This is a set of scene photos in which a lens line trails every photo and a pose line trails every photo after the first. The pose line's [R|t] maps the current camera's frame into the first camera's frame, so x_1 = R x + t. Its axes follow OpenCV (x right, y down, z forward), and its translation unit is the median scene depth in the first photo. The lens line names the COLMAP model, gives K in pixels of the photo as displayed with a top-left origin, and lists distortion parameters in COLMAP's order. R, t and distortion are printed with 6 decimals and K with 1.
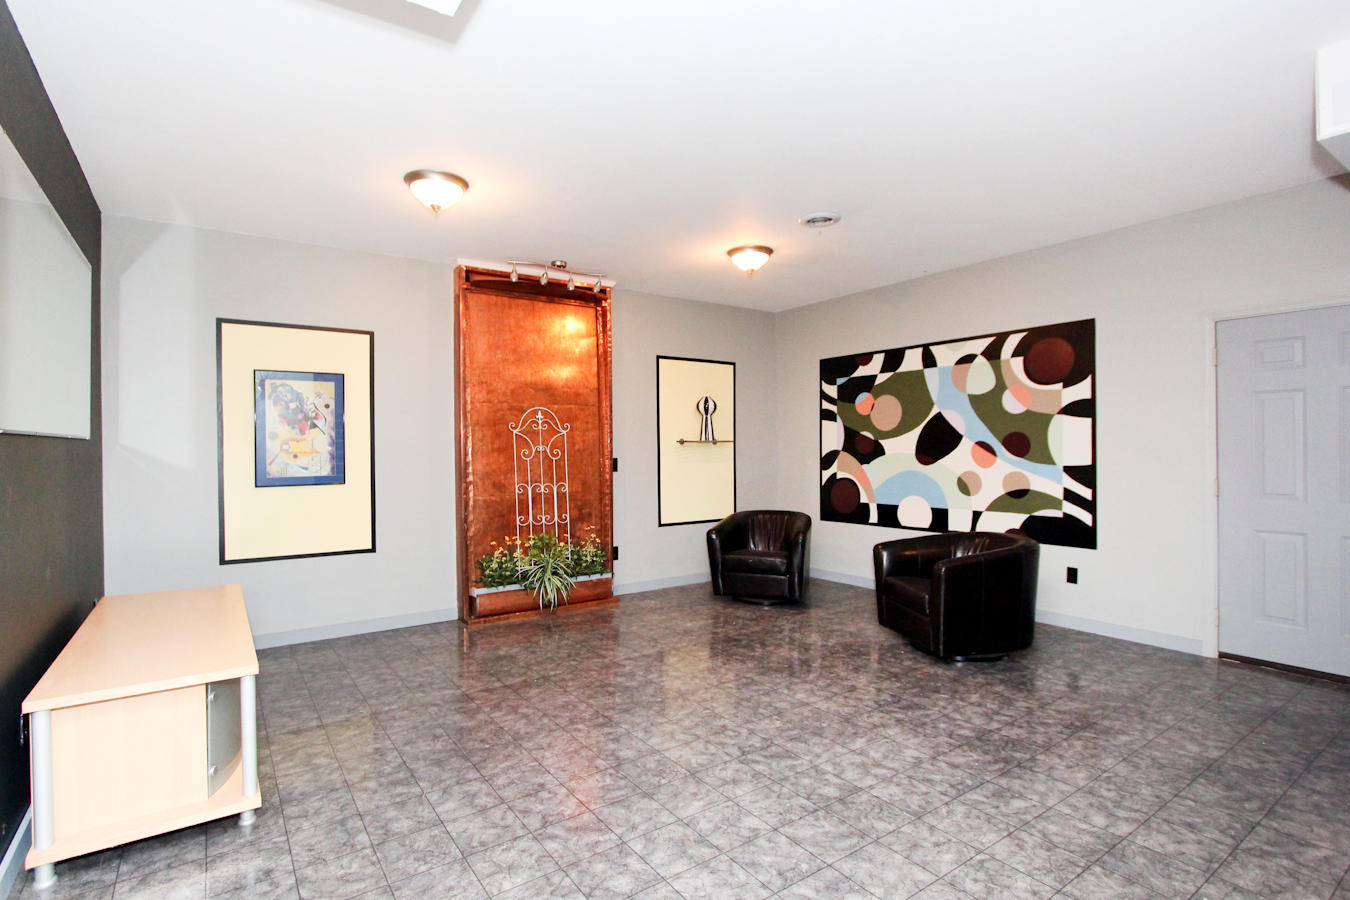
lens RADIAL K [[645.3, 0, 671.4], [0, 645.3, 449.1], [0, 0, 1]] dist [0.000709, -0.000475]
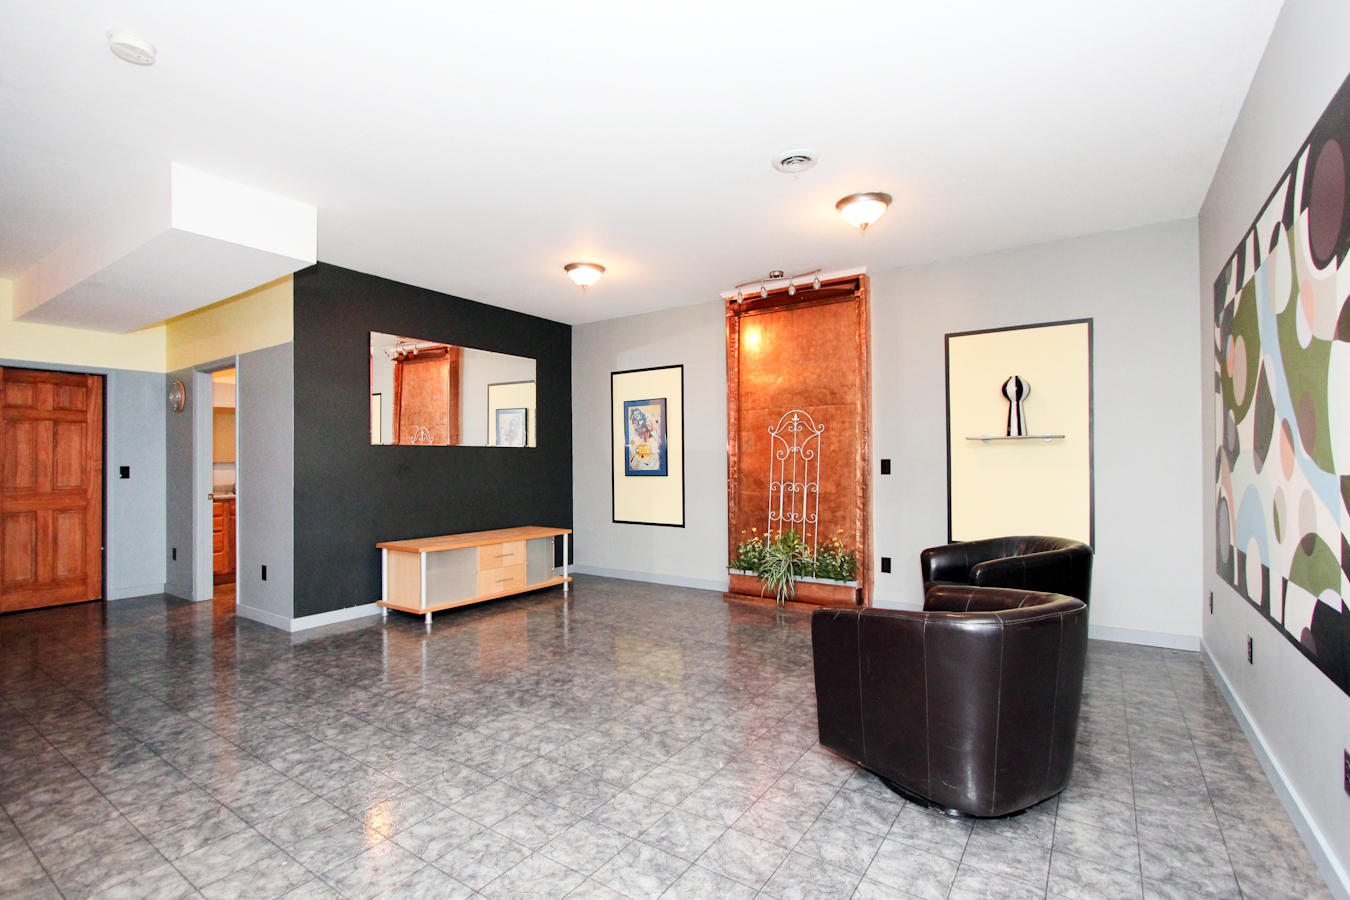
lens RADIAL K [[645.3, 0, 643.6], [0, 645.3, 459.4], [0, 0, 1]] dist [0.000709, -0.000475]
pose [[0.326775, -0.000280, -0.945102, 0.767390], [-0.000530, 1.000000, -0.000480, 0.017154], [0.945102, 0.000658, 0.326775, 0.461827]]
